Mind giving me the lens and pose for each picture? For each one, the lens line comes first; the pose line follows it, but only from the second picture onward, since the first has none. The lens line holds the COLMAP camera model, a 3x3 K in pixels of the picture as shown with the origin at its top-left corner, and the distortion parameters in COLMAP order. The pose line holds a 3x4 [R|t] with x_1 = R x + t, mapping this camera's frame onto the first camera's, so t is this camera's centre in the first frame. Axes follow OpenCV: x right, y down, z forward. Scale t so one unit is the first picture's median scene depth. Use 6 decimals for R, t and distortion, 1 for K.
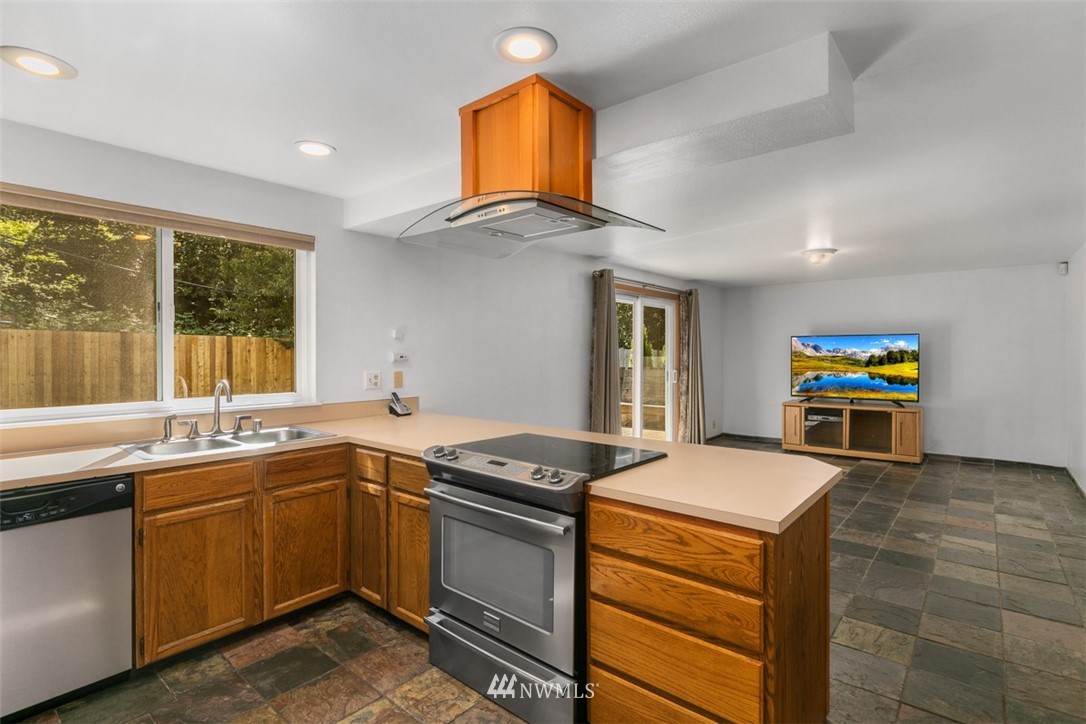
lens RADIAL K [[525.4, 0, 542.7], [0, 525.4, 355.9], [0, 0, 1]] dist [-0.000065, -0.000761]
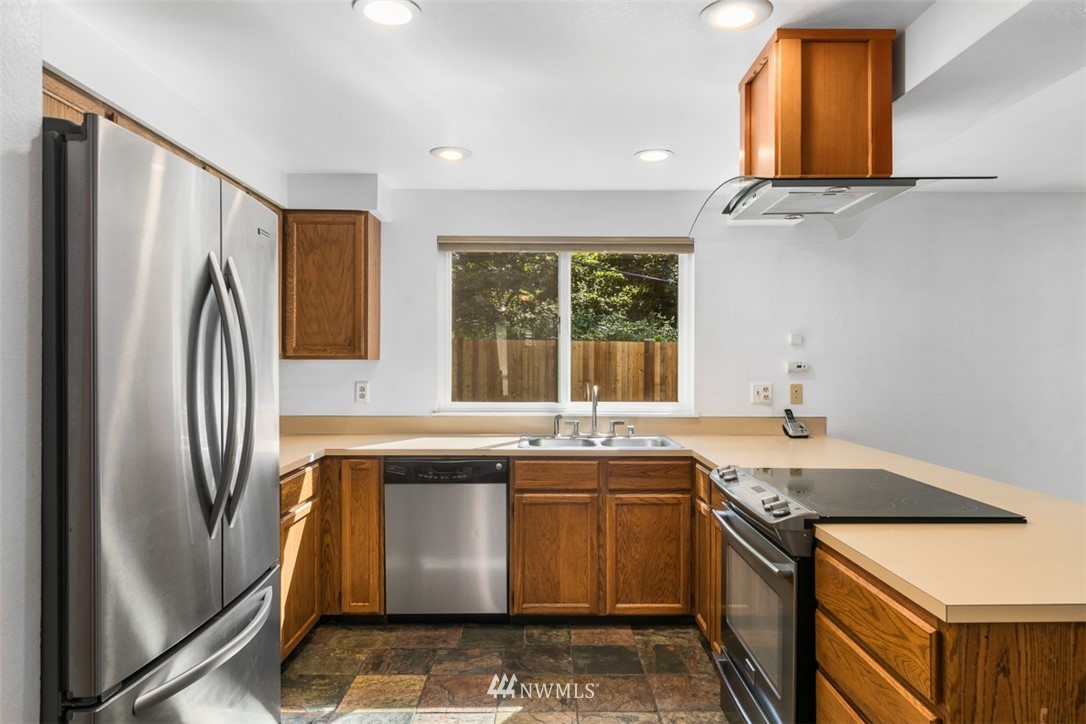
lens RADIAL K [[688.3, 0, 546.9], [0, 688.3, 358.4], [0, 0, 1]] dist [-0.002811, -0.001976]
pose [[0.647372, -0.001335, -0.762173, 0.236657], [-0.007817, 0.999934, -0.008392, 0.001247], [0.762134, 0.011391, 0.647319, 0.003545]]
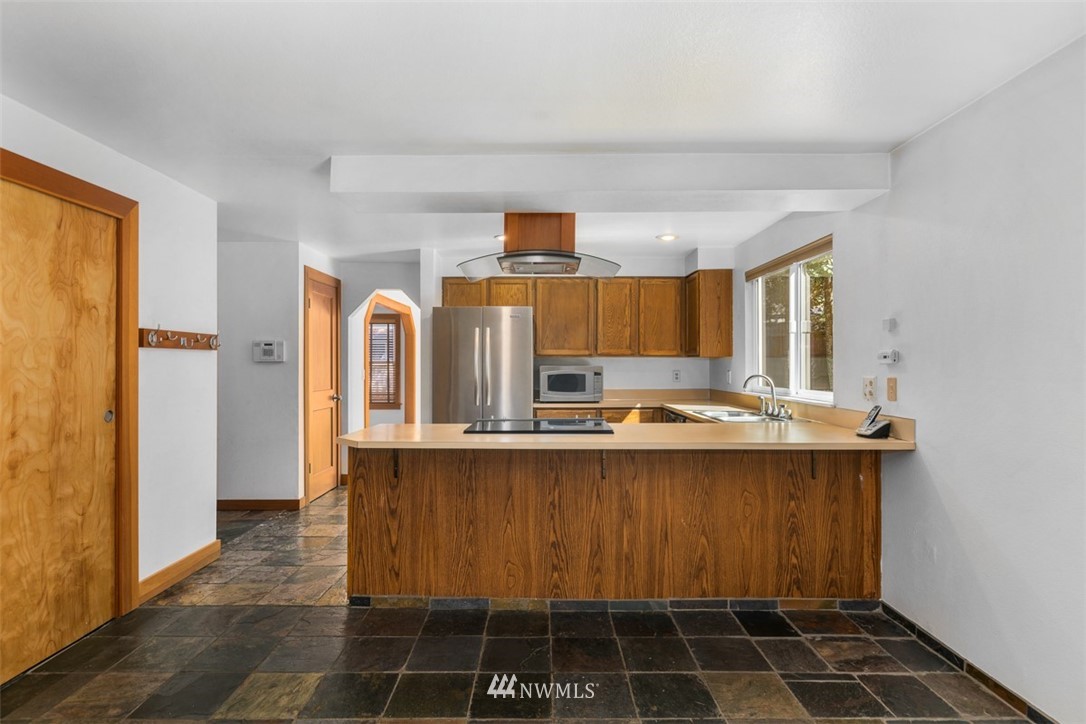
lens RADIAL K [[577.9, 0, 545.6], [0, 577.9, 362.6], [0, 0, 1]] dist [0.006765, -0.001817]
pose [[-0.763322, -0.002110, -0.646014, 0.464944], [-0.004006, 0.999991, 0.001467, 0.008525], [0.646005, 0.003708, -0.763324, 1.040803]]
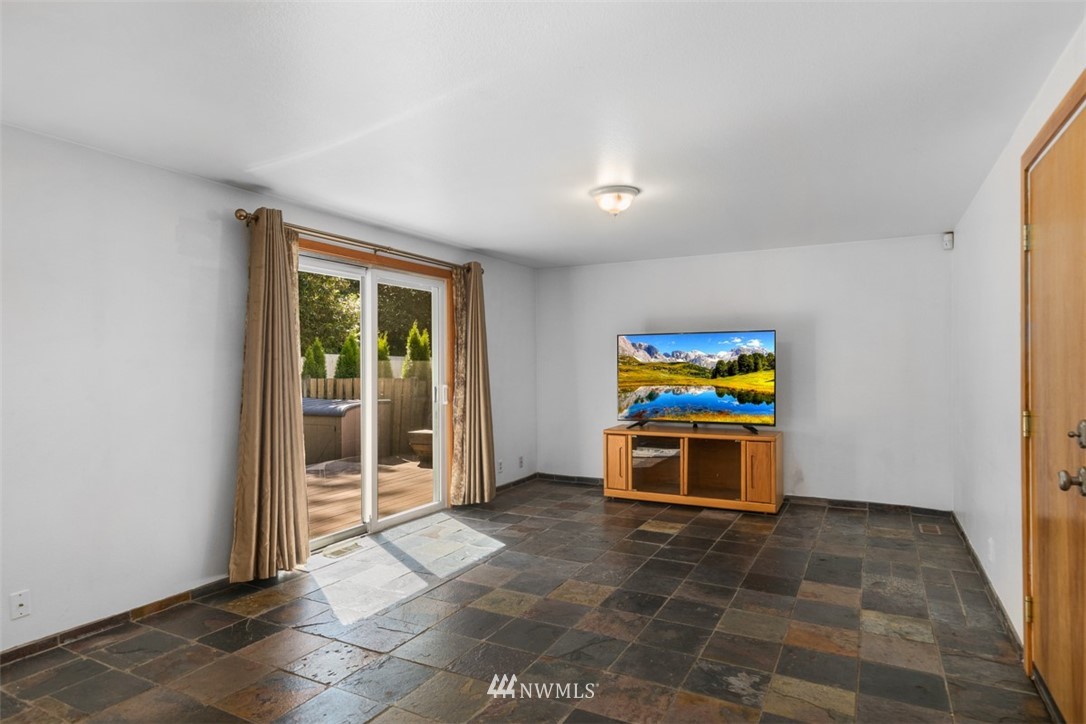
lens RADIAL K [[577.9, 0, 560.0], [0, 577.9, 373.0], [0, 0, 1]] dist [0.006765, -0.001817]
pose [[0.979753, -0.006907, 0.200092, 0.348089], [0.005155, 0.999944, 0.009276, 0.008528], [-0.200145, -0.008056, 0.979733, 0.370157]]
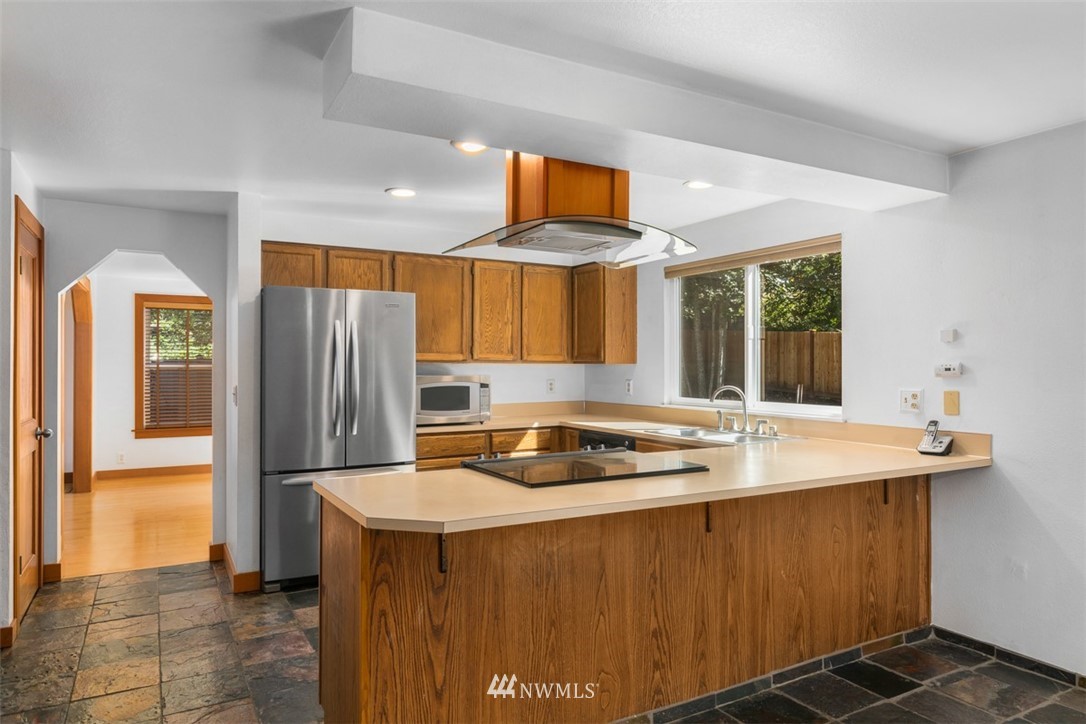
lens RADIAL K [[670.1, 0, 538.6], [0, 670.1, 365.8], [0, 0, 1]] dist [0.007906, -0.003669]
pose [[-0.346850, -0.000515, -0.937921, 0.574301], [-0.005910, 0.999981, 0.001637, -0.000384], [0.937902, 0.006111, -0.346846, 0.646813]]
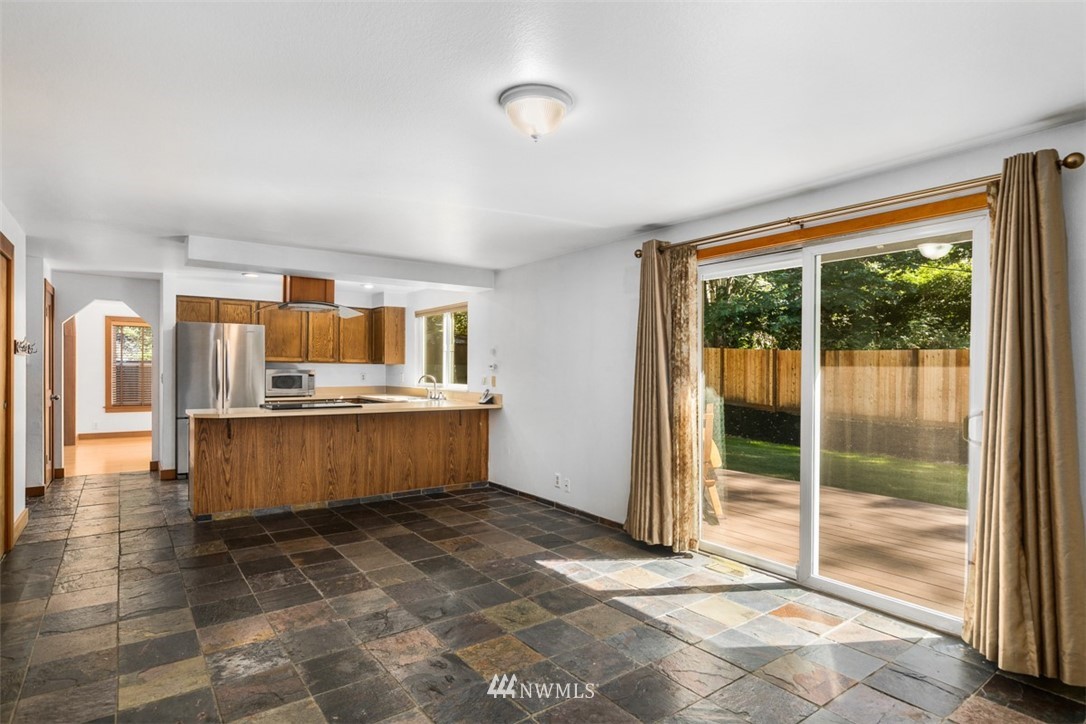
lens RADIAL K [[577.9, 0, 531.2], [0, 577.9, 375.9], [0, 0, 1]] dist [0.006765, -0.001817]
pose [[-0.256777, 0.008639, -0.966432, 1.052544], [-0.012539, 0.999846, 0.012270, 0.006292], [0.966389, 0.015269, -0.256629, 1.234658]]
